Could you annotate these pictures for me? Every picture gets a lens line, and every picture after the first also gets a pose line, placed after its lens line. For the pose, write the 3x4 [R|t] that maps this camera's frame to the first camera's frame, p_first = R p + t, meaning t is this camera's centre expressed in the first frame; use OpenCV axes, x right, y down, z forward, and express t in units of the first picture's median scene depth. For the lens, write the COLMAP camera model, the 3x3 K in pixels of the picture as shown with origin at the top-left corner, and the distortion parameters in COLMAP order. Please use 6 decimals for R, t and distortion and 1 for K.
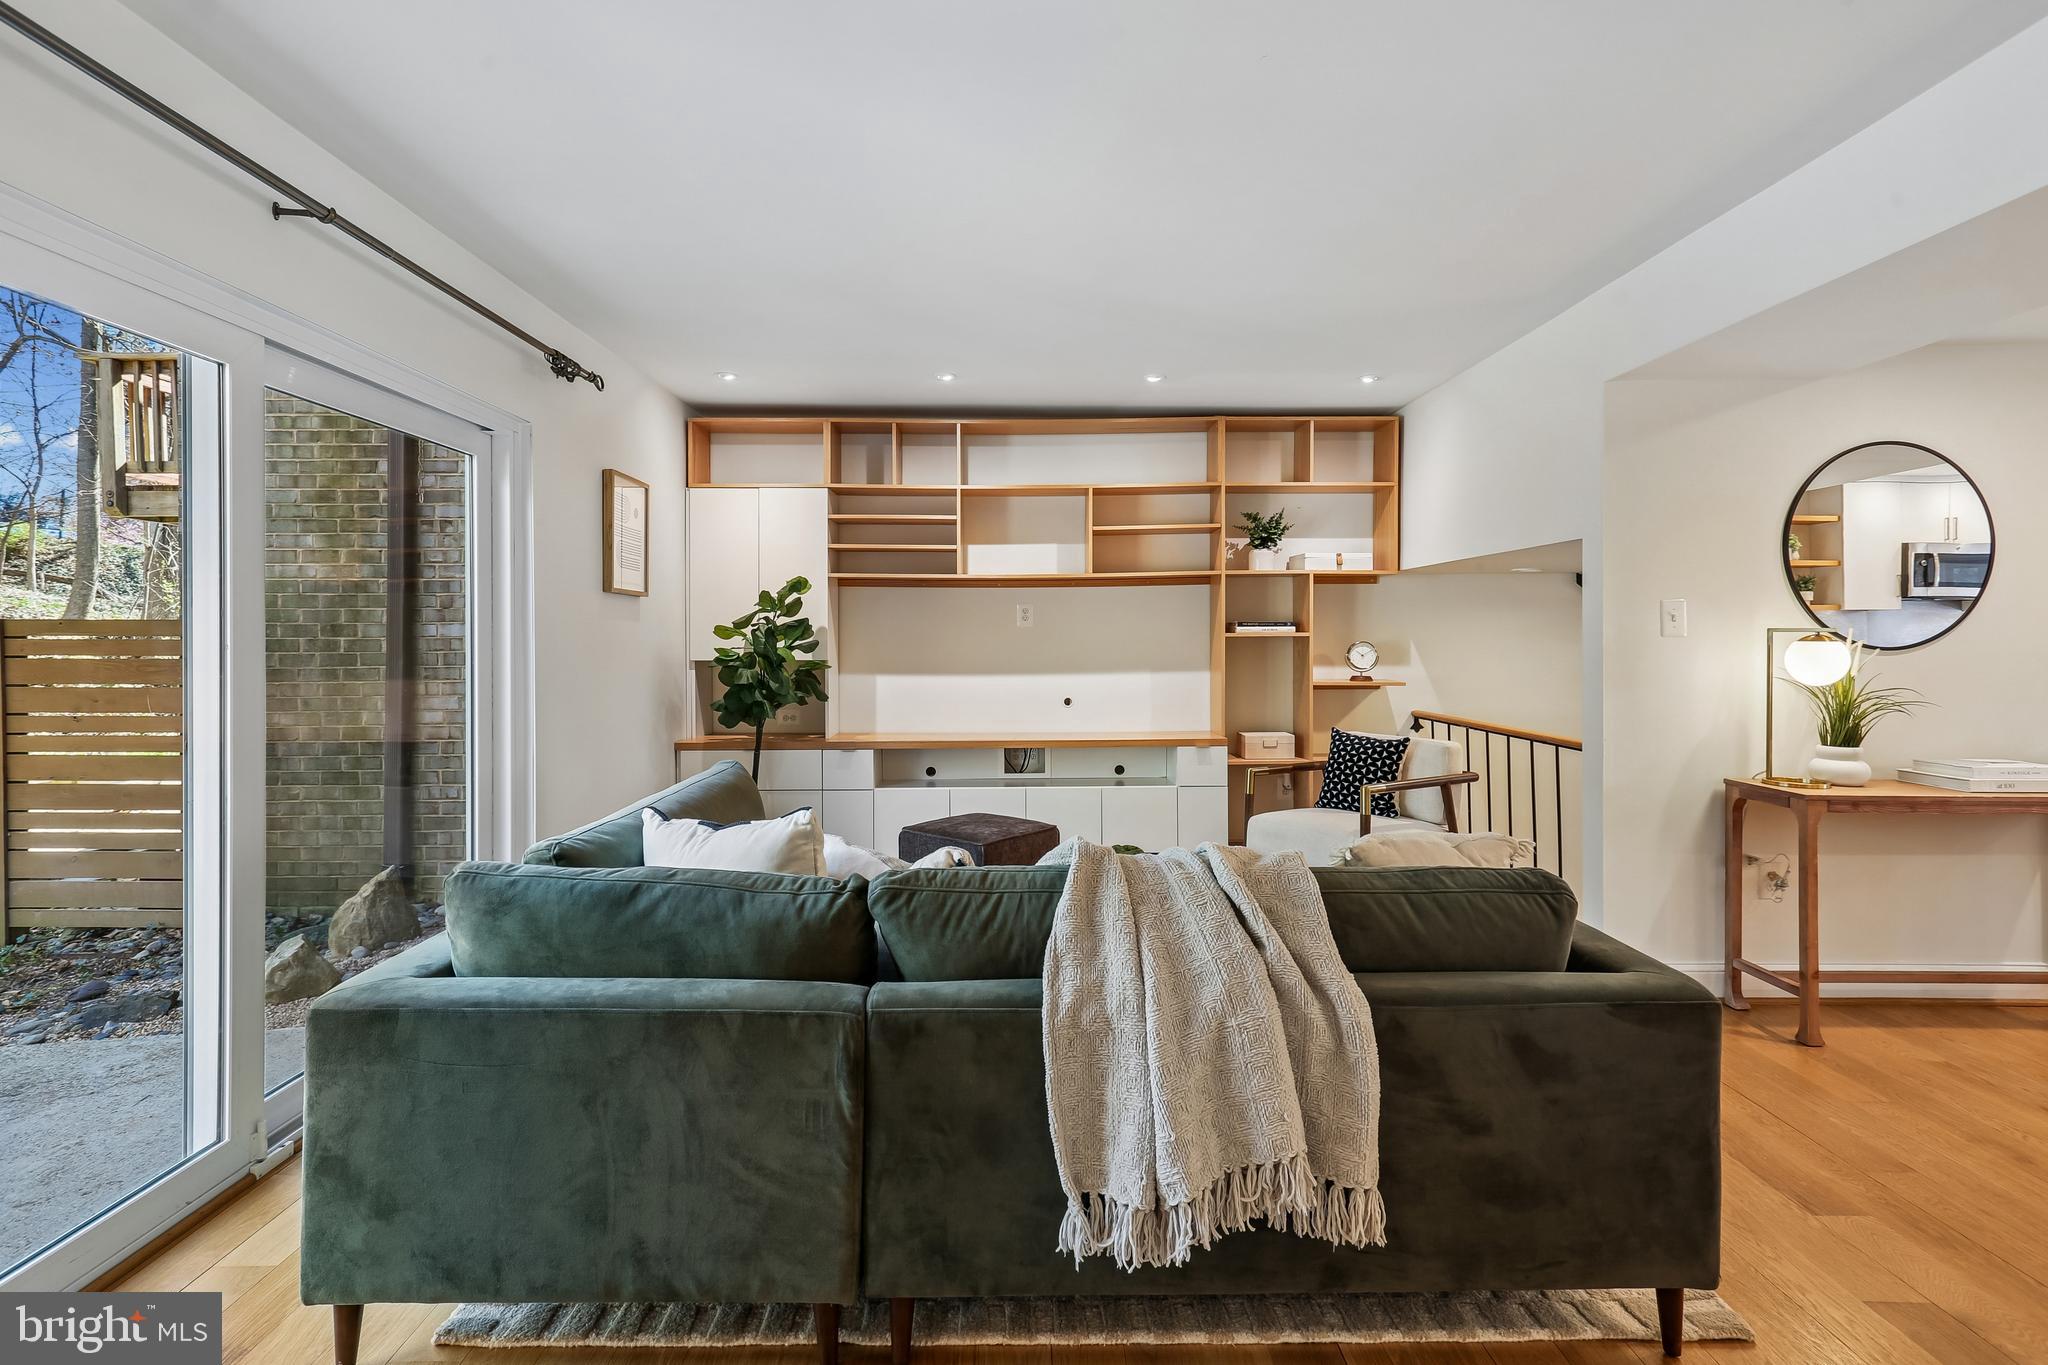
lens RADIAL K [[998.3, 0, 1020.9], [0, 998.3, 644.3], [0, 0, 1]] dist [-0.000350, 0.005758]
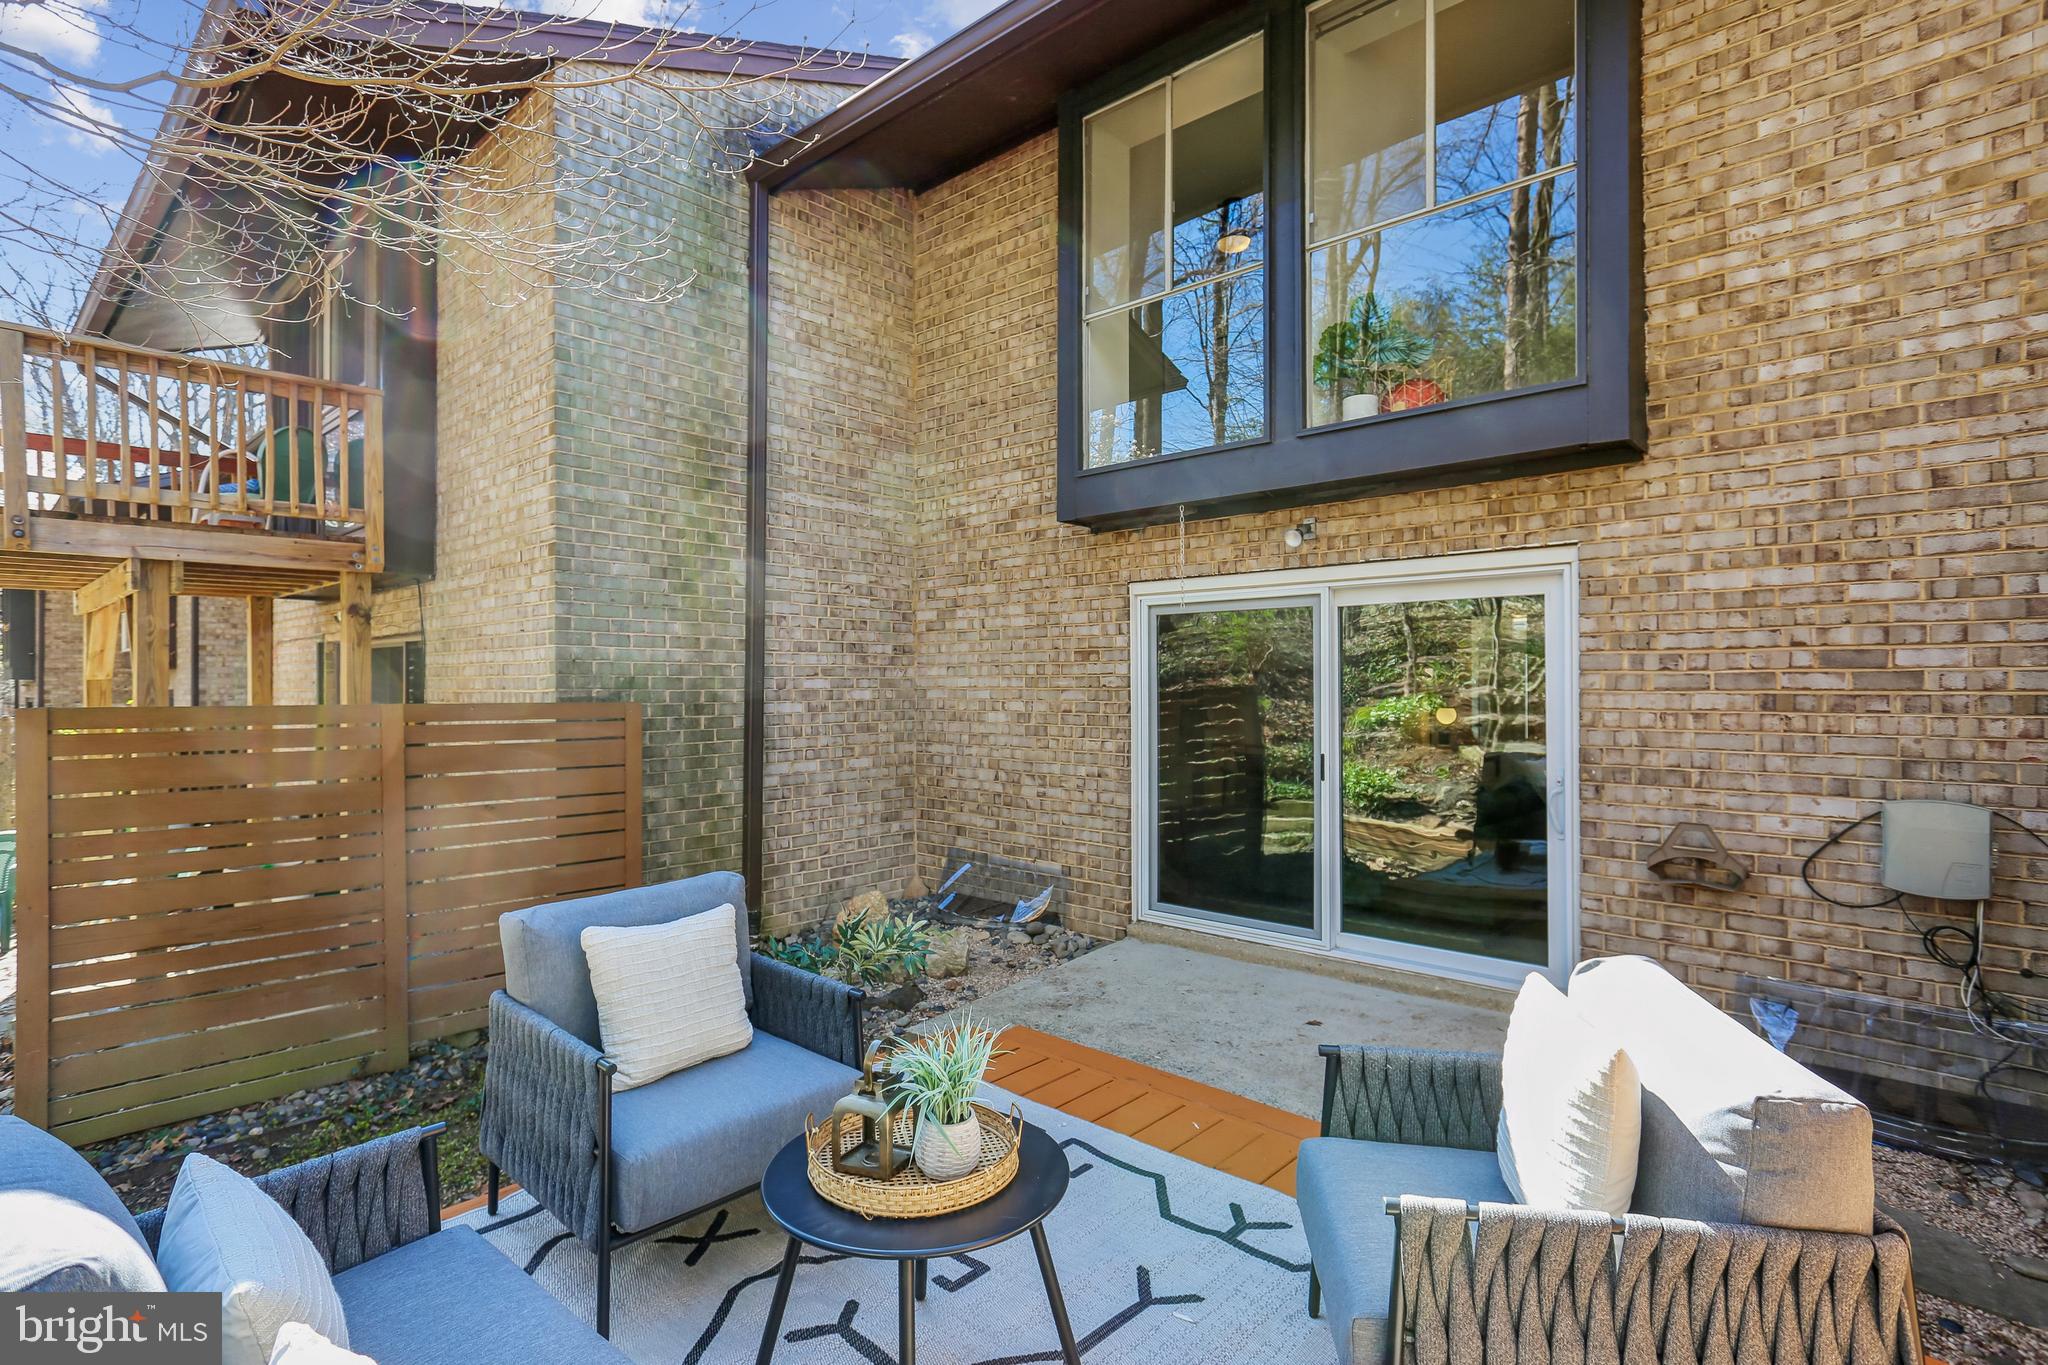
lens RADIAL K [[998.3, 0, 1016.9], [0, 998.3, 682.3], [0, 0, 1]] dist [-0.000350, 0.005758]
pose [[0.671822, 0.003739, 0.740703, -1.269989], [0.003146, 0.999964, -0.007902, -0.034284], [-0.740706, 0.007639, 0.671786, -0.010712]]
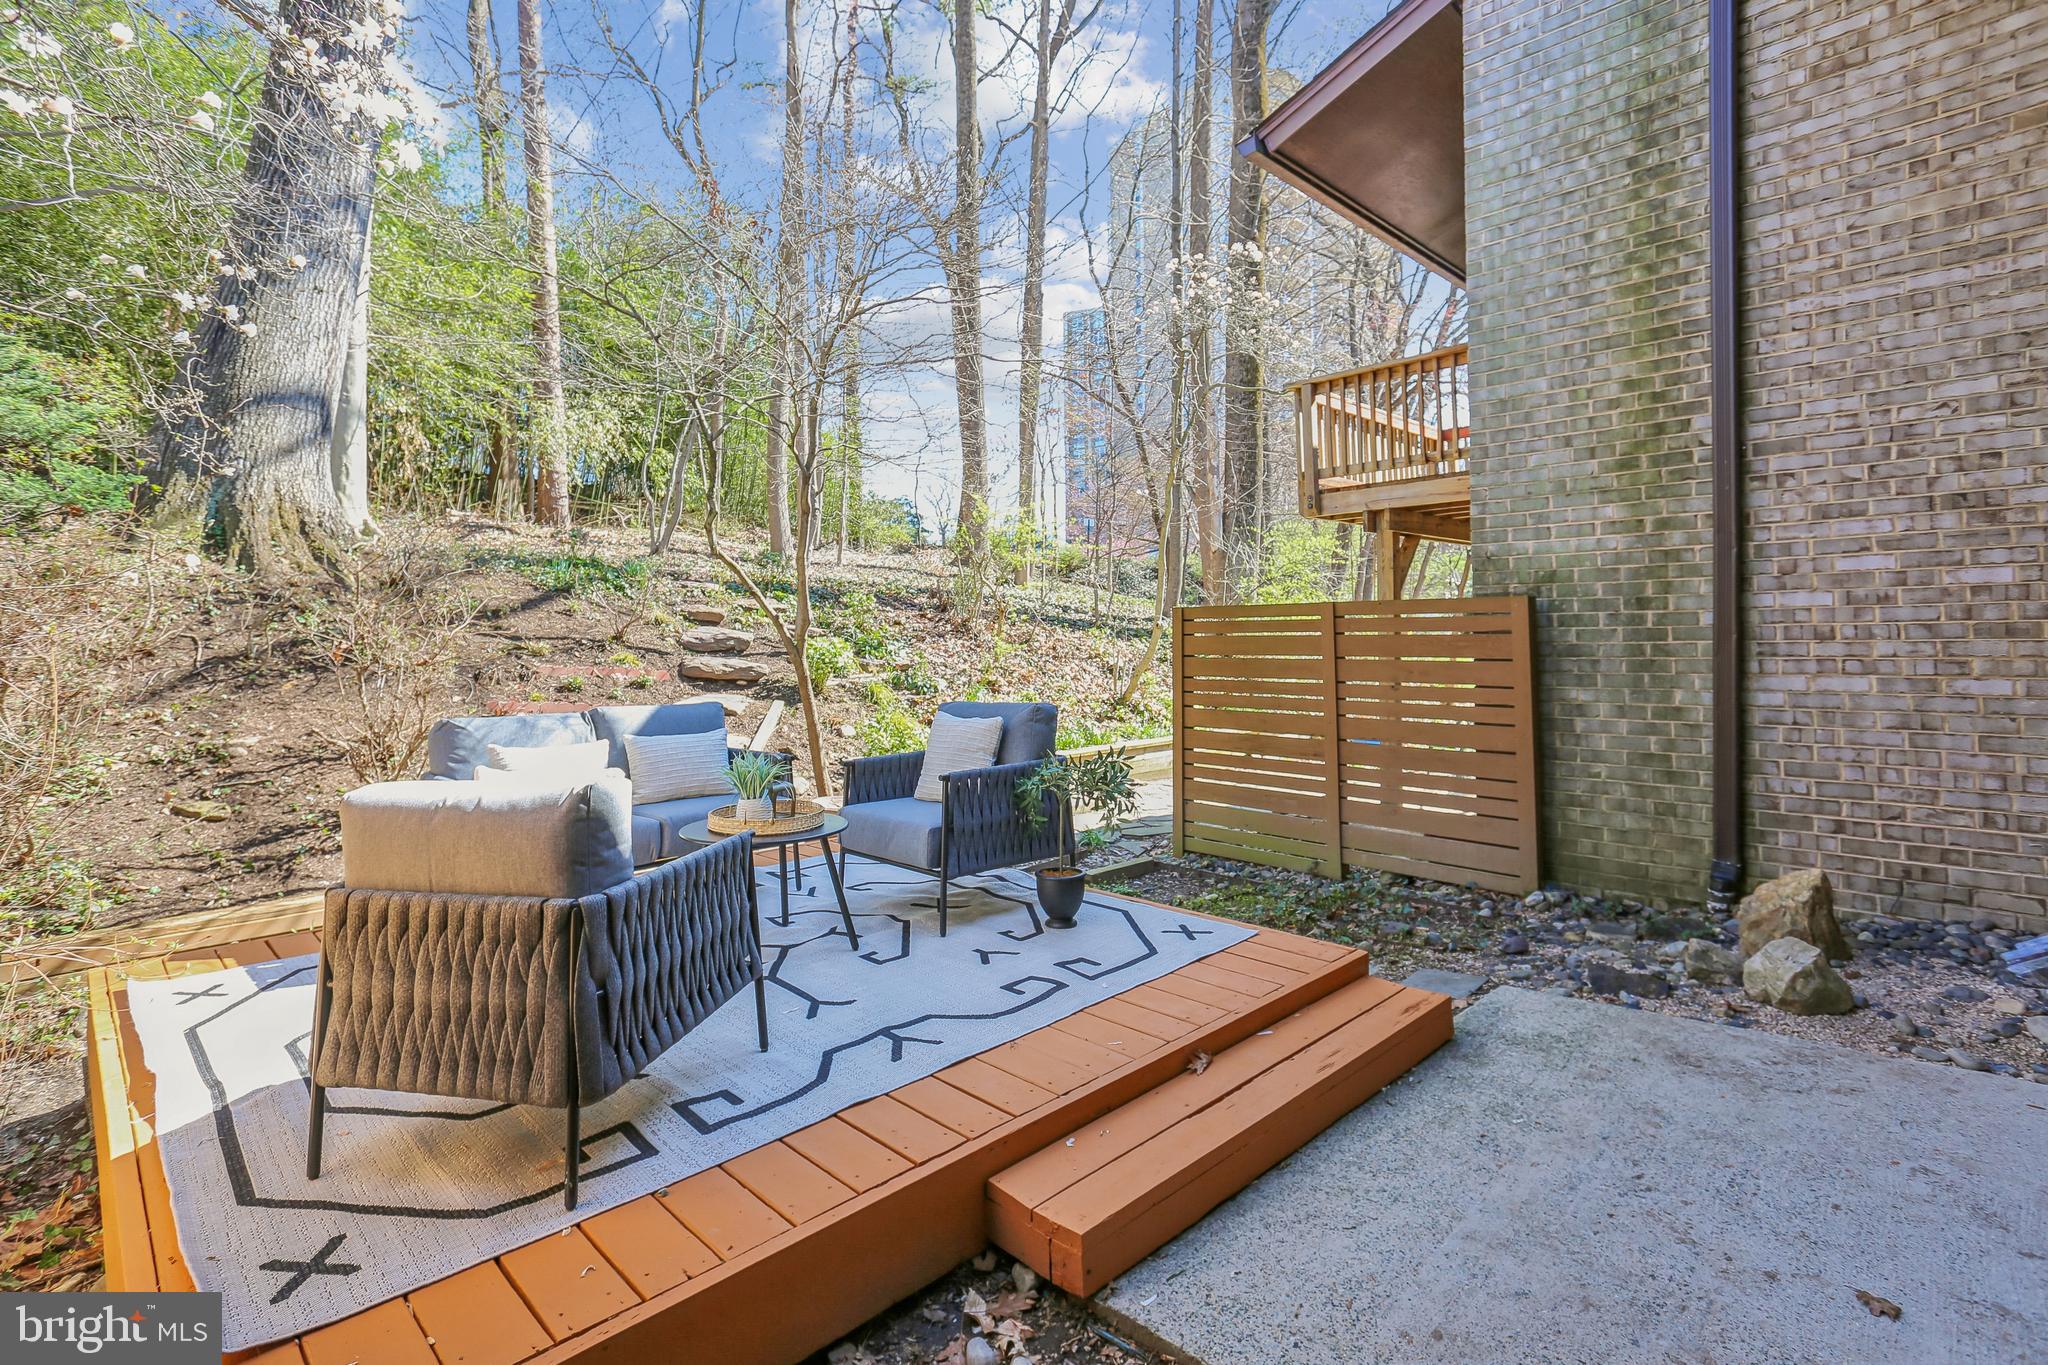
lens RADIAL K [[998.3, 0, 1011.2], [0, 998.3, 622.4], [0, 0, 1]] dist [-0.000350, 0.005758]
pose [[0.698759, -0.015417, -0.715191, -0.425407], [0.008228, 0.999875, -0.013515, 0.011952], [0.715310, 0.003559, 0.698798, -0.090943]]
